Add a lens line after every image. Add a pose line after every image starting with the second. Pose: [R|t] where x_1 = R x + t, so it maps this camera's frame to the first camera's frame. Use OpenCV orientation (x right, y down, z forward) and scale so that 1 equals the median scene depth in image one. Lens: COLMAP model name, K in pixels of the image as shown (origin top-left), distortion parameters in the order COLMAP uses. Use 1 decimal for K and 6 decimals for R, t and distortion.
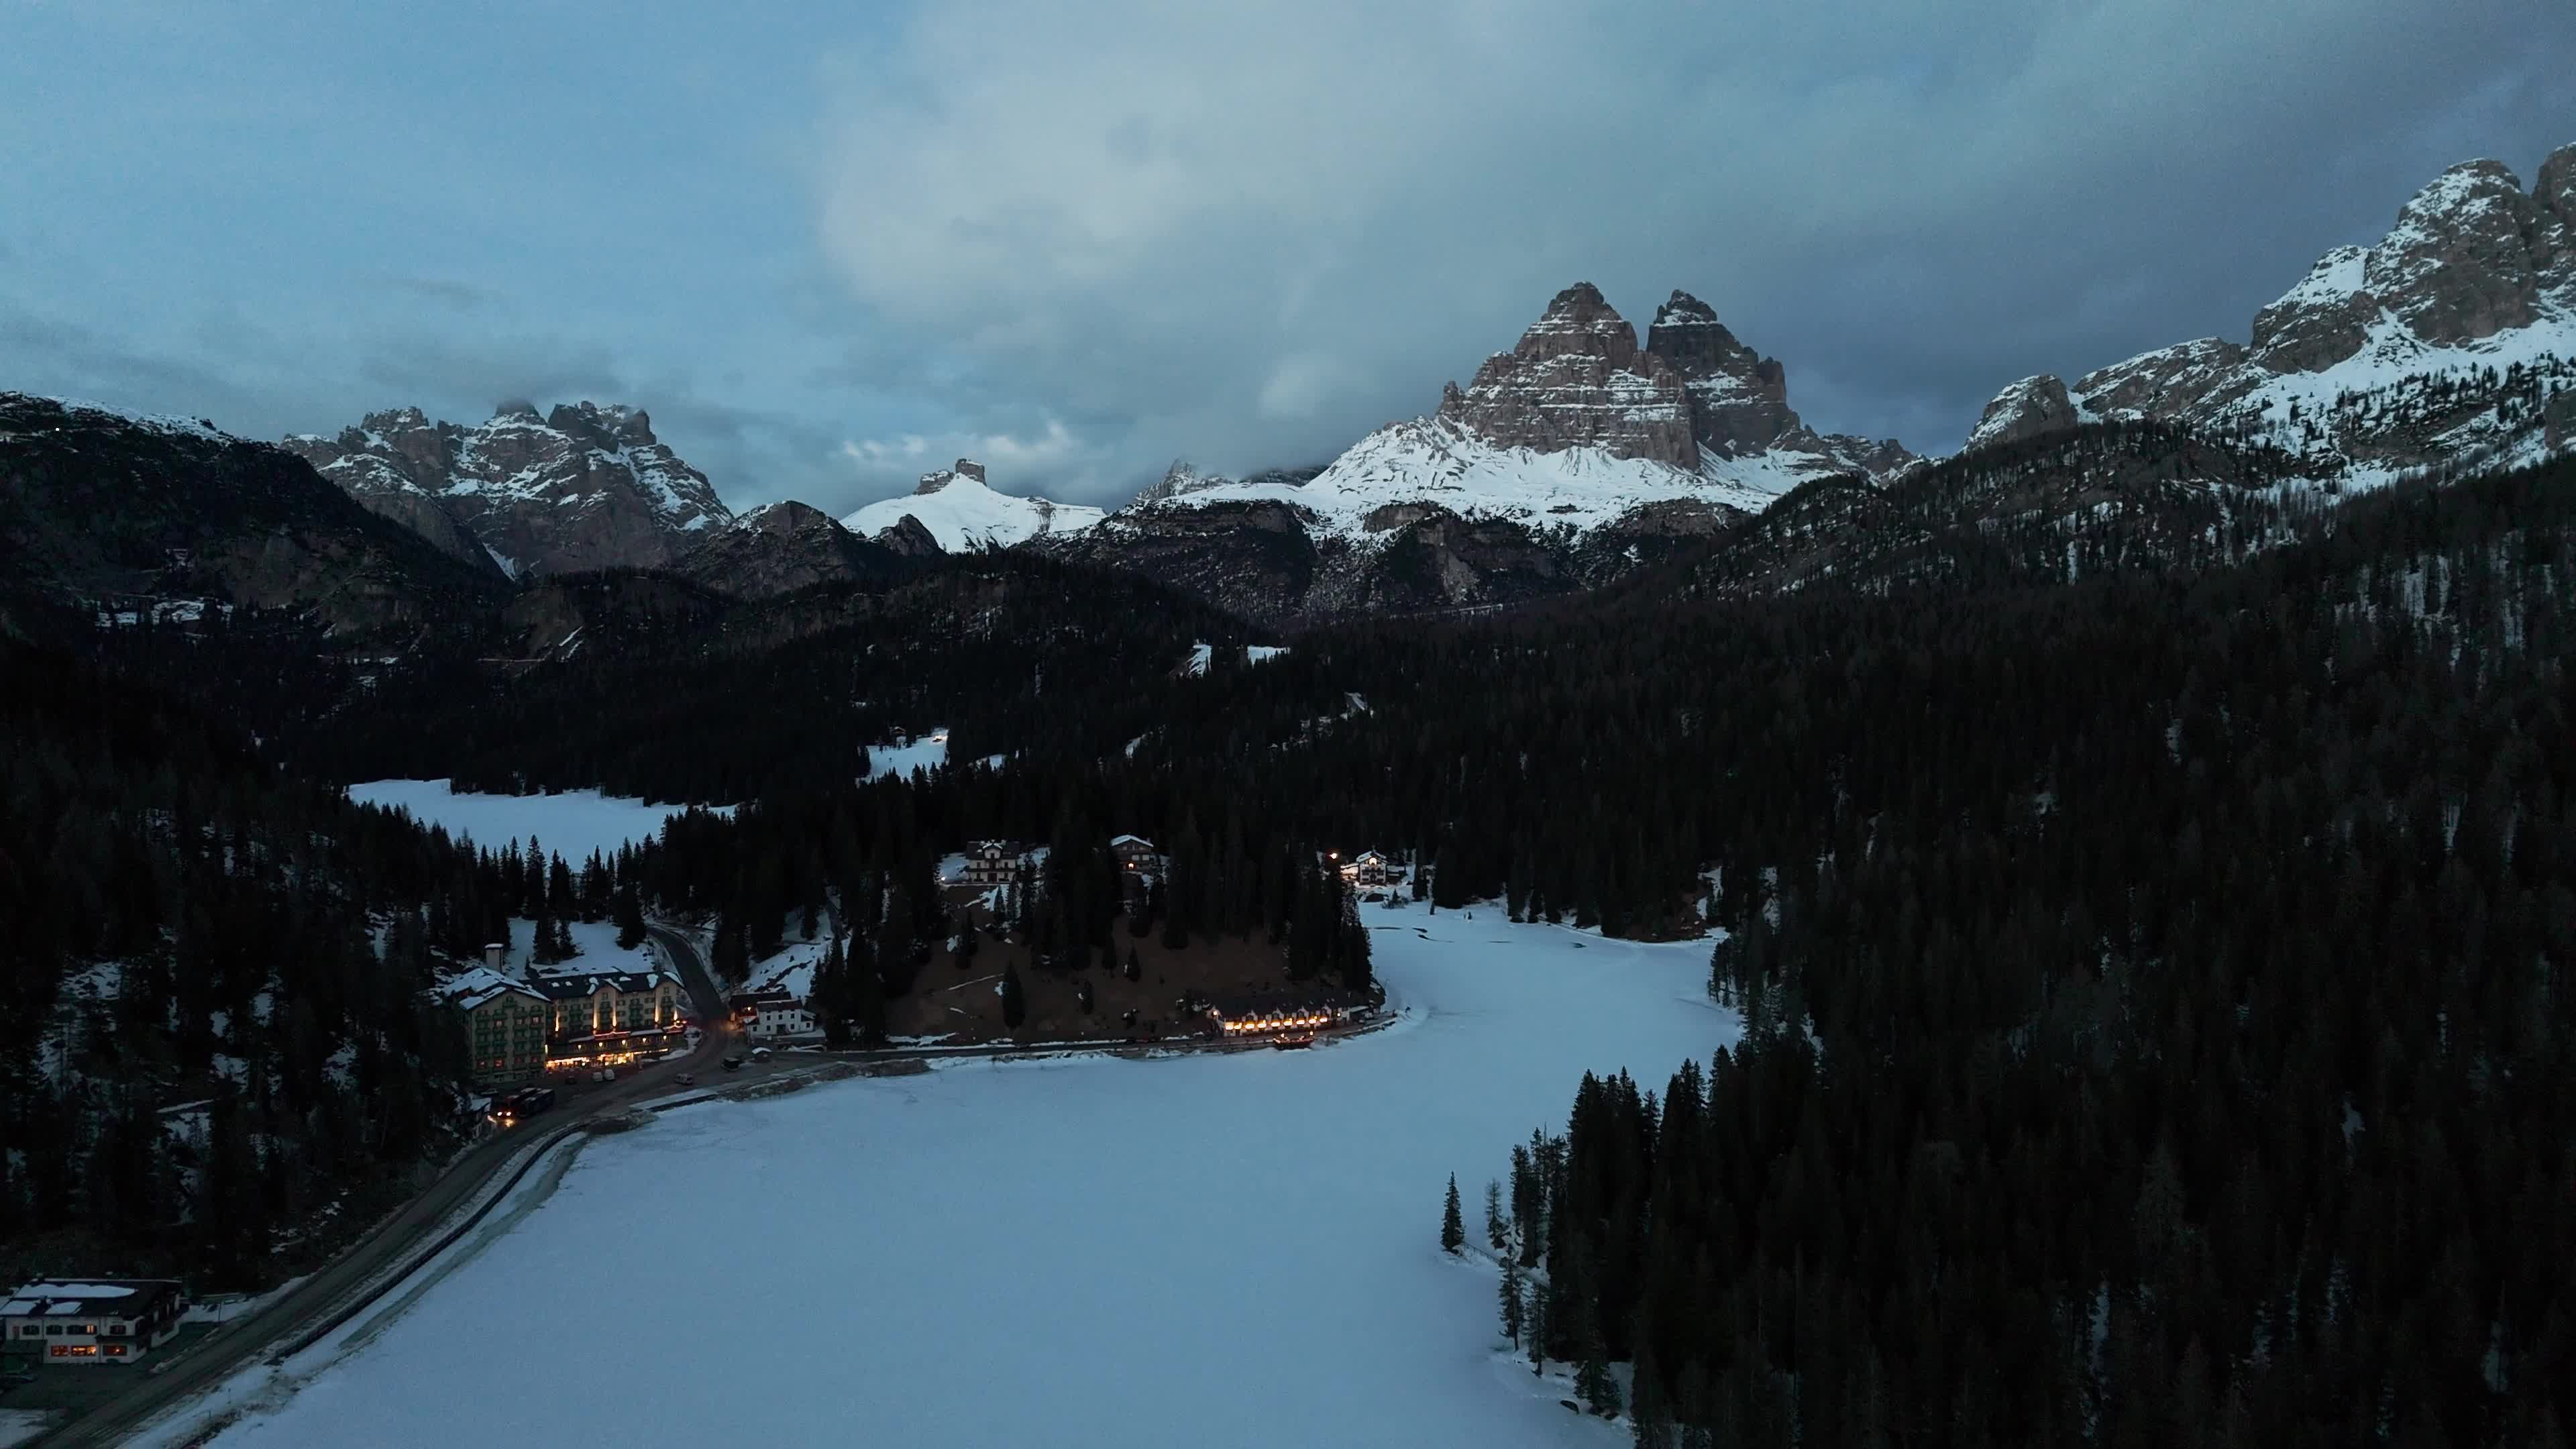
lens RADIAL K [[1882.6, 0, 1299.4], [0, 1882.6, 742.4], [0, 0, 1]] dist [0.079046, -0.072030]
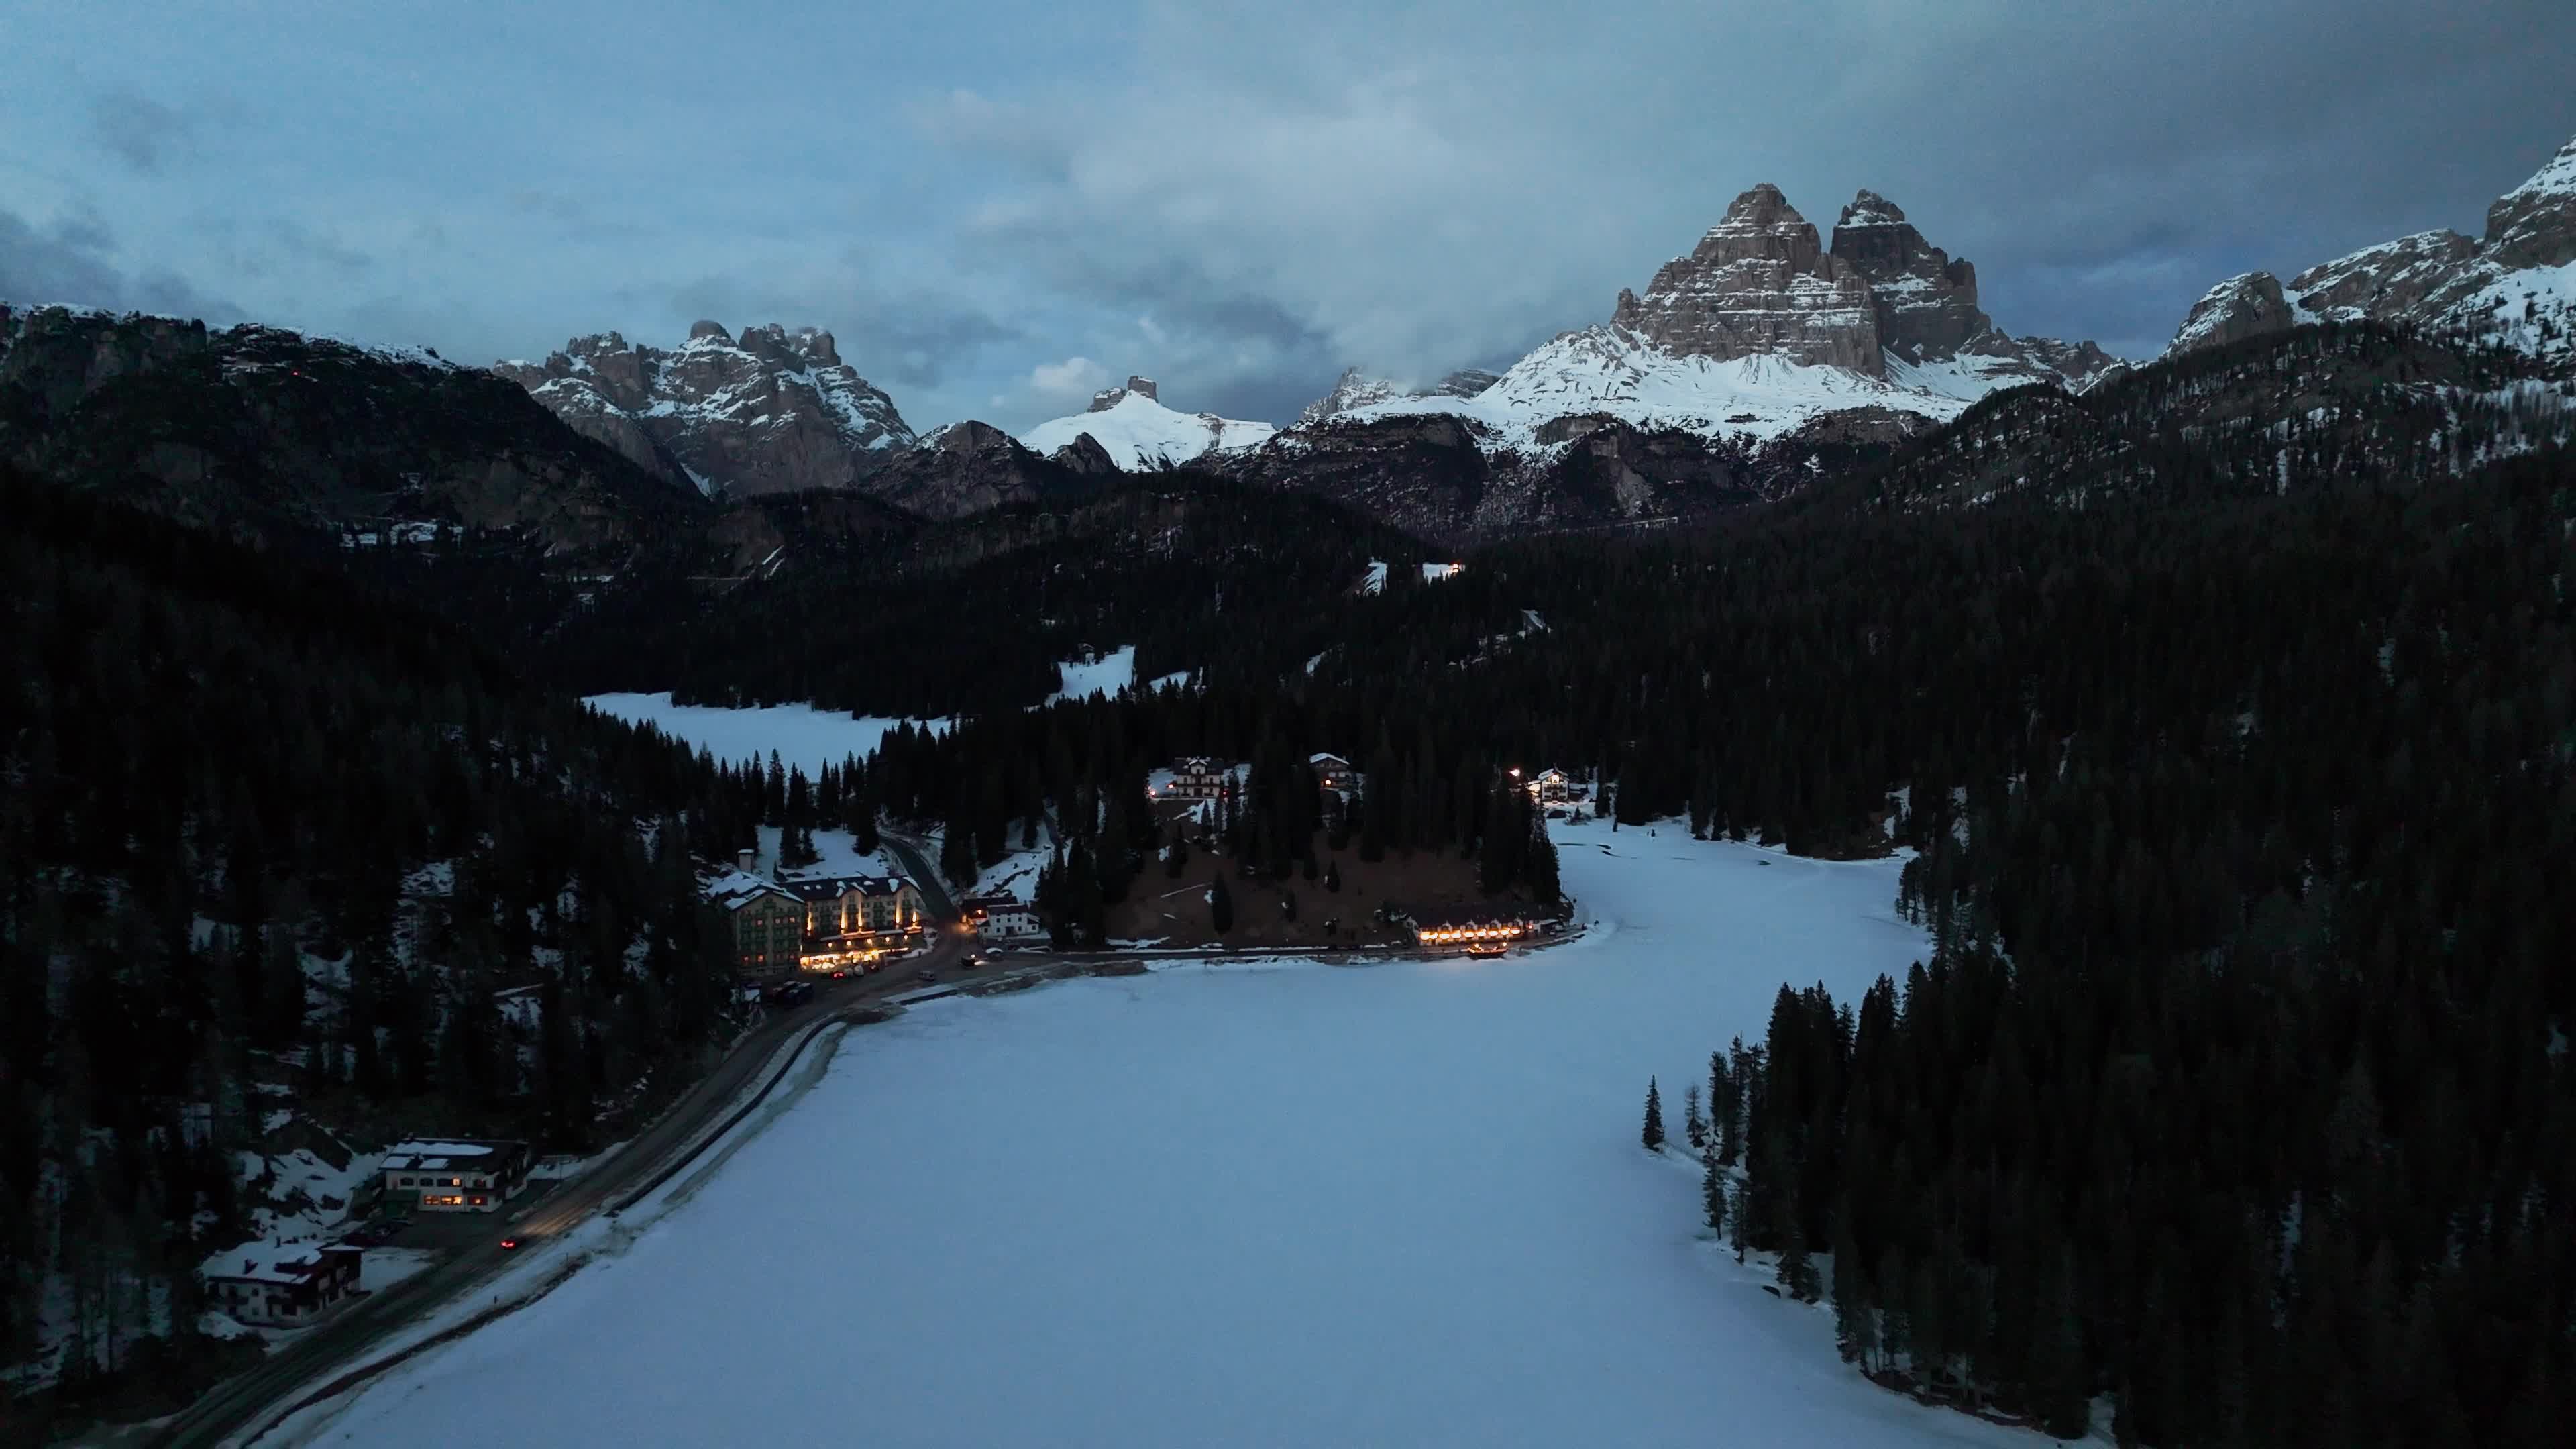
lens RADIAL K [[1882.6, 0, 1295.3], [0, 1882.6, 720.8], [0, 0, 1]] dist [0.079046, -0.072030]
pose [[0.995951, 0.003833, -0.089818, -0.003482], [-0.000720, 0.999399, 0.034663, -0.001105], [0.089896, -0.034458, 0.995355, -0.009435]]
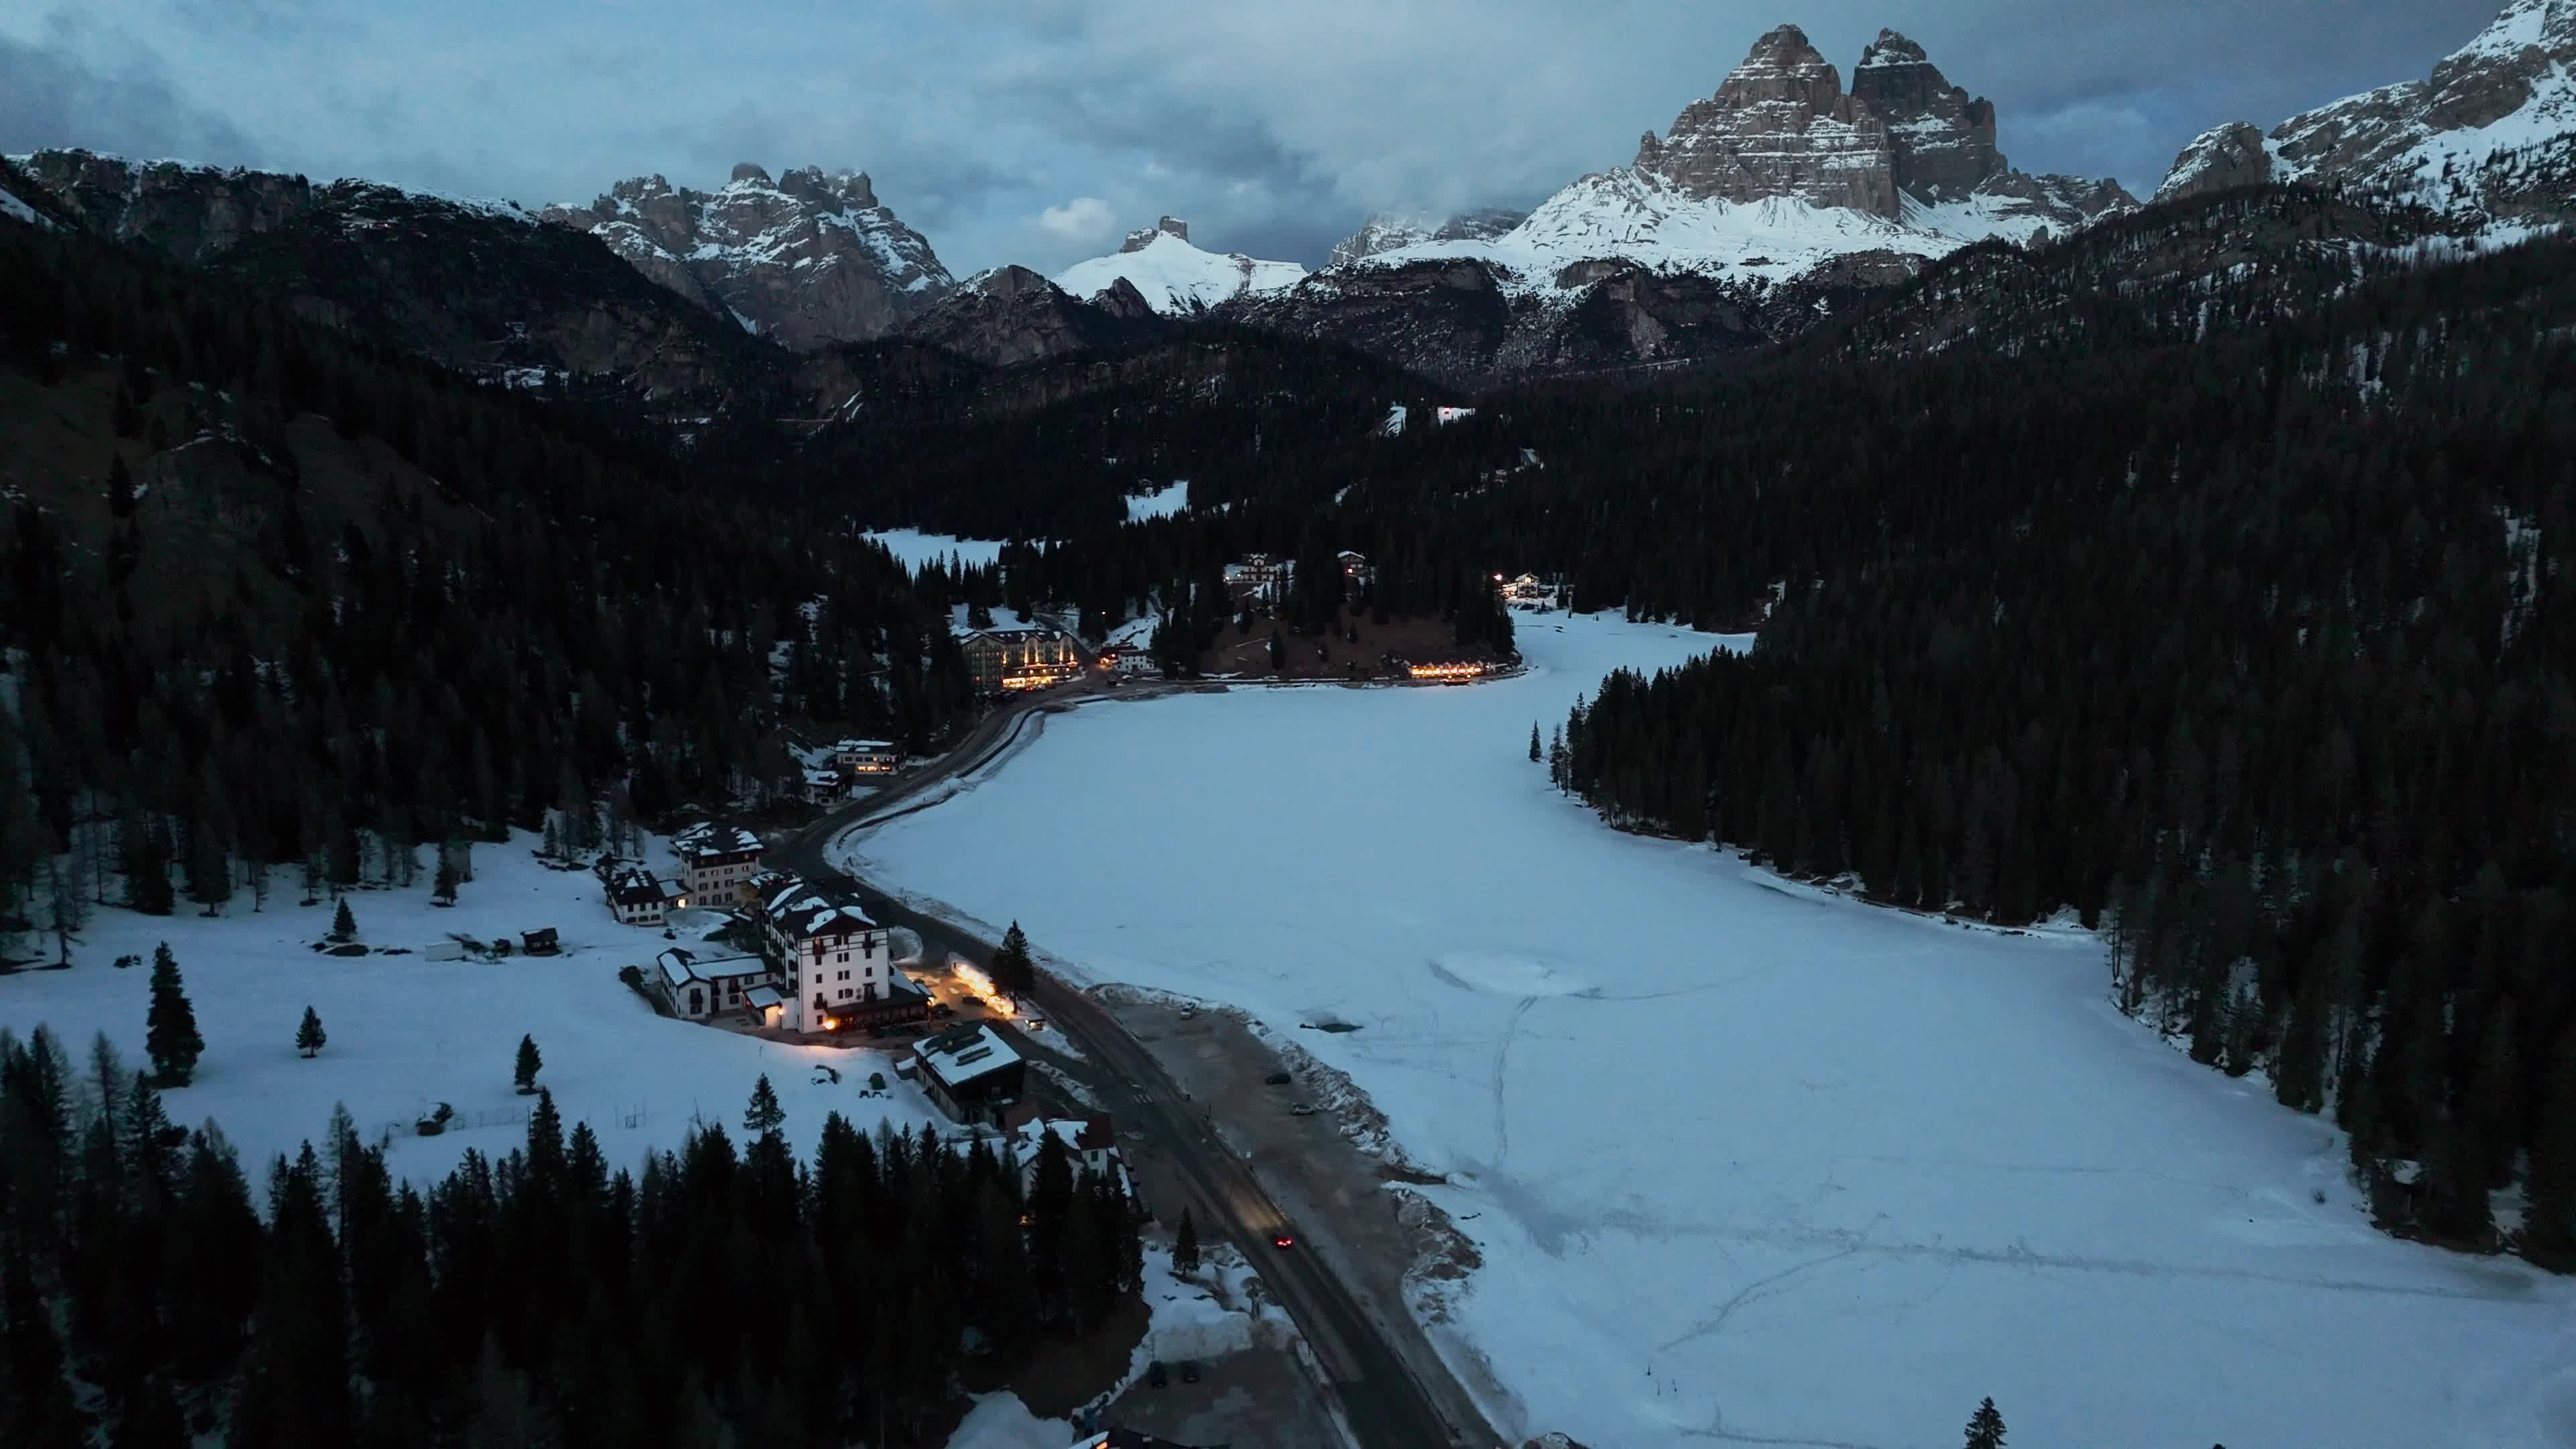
lens RADIAL K [[1882.6, 0, 1299.3], [0, 1882.6, 732.6], [0, 0, 1]] dist [0.079046, -0.072030]
pose [[0.994691, 0.012381, -0.102156, 0.005661], [0.000391, 0.992274, 0.124065, 0.001948], [0.102903, -0.123447, 0.987001, -0.117142]]
